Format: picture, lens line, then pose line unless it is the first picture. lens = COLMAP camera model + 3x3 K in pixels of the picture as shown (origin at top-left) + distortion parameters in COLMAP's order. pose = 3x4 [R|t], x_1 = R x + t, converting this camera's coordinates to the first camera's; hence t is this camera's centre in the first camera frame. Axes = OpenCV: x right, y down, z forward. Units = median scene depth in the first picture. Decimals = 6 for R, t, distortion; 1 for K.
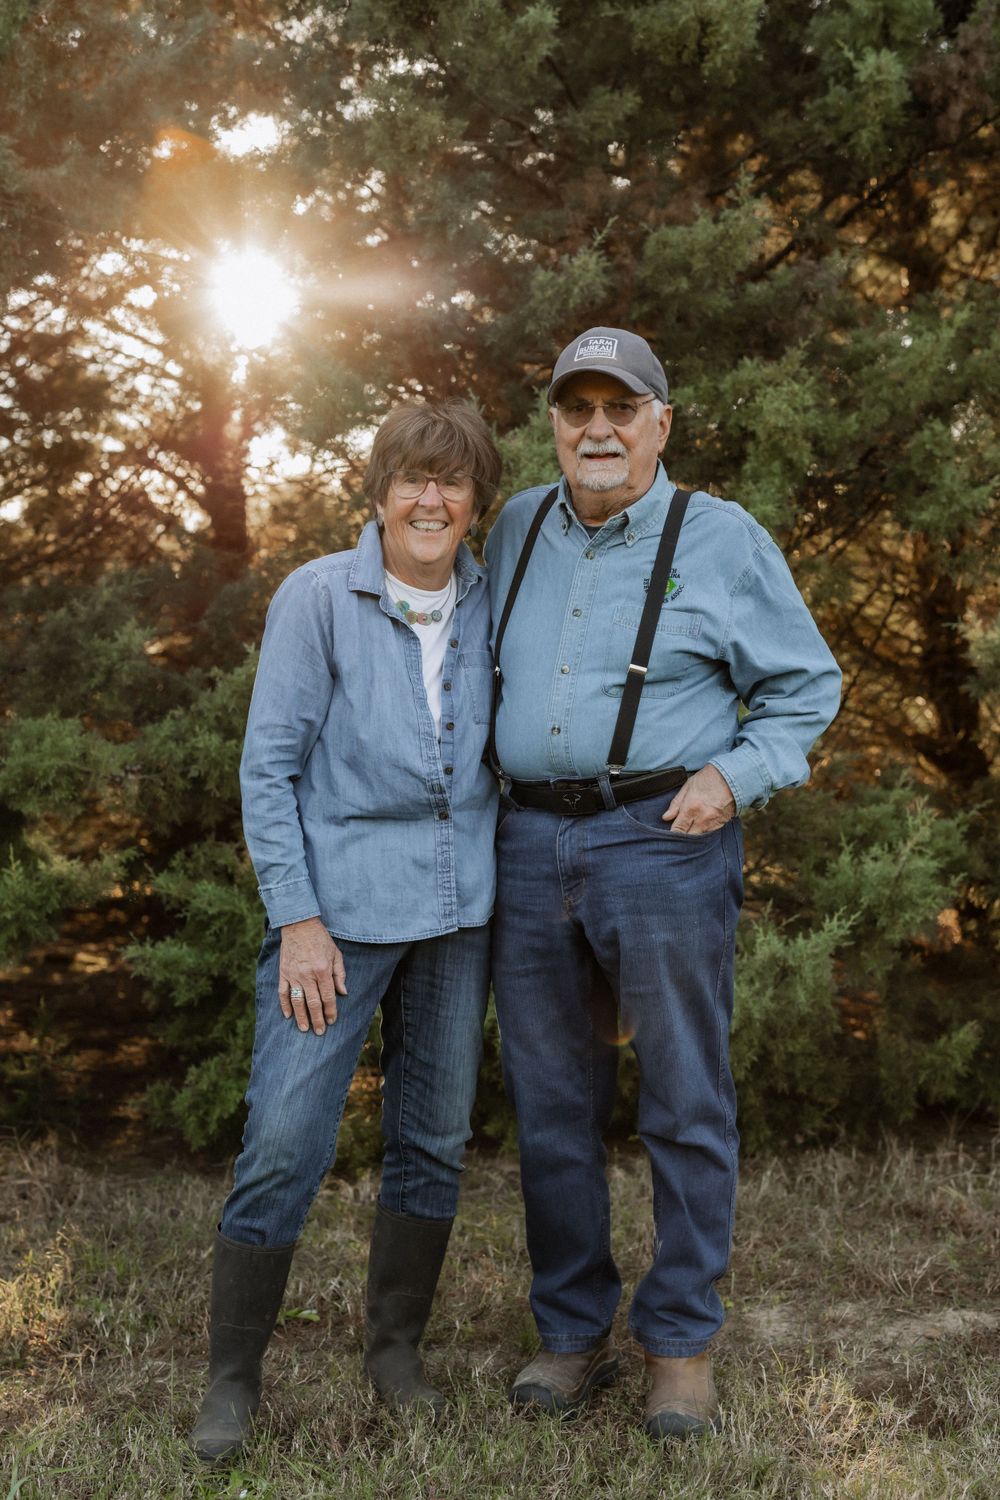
lens RADIAL K [[2483.2, 0, 501.5], [0, 2483.2, 747.6], [0, 0, 1]] dist [0.041177, 0.883055]
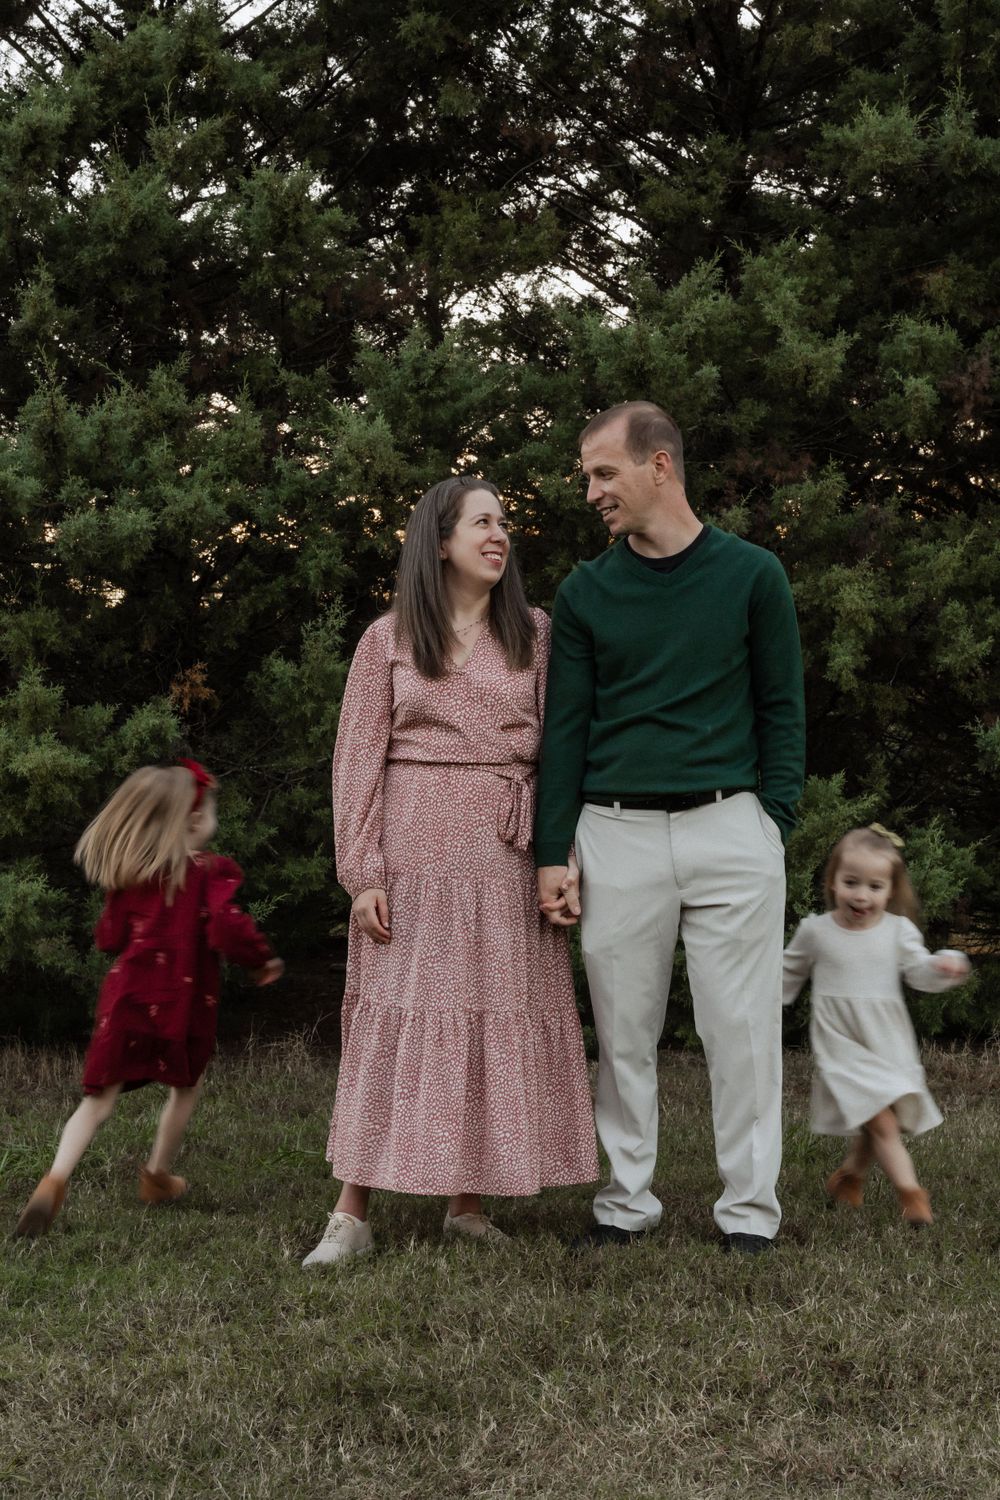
lens RADIAL K [[2483.2, 0, 501.5], [0, 2483.2, 747.6], [0, 0, 1]] dist [0.041177, 0.883055]
pose [[0.997926, 0.000583, -0.064364, -0.015366], [-0.002234, 0.999670, -0.025579, 0.006259], [0.064328, 0.025670, 0.997599, -0.638480]]
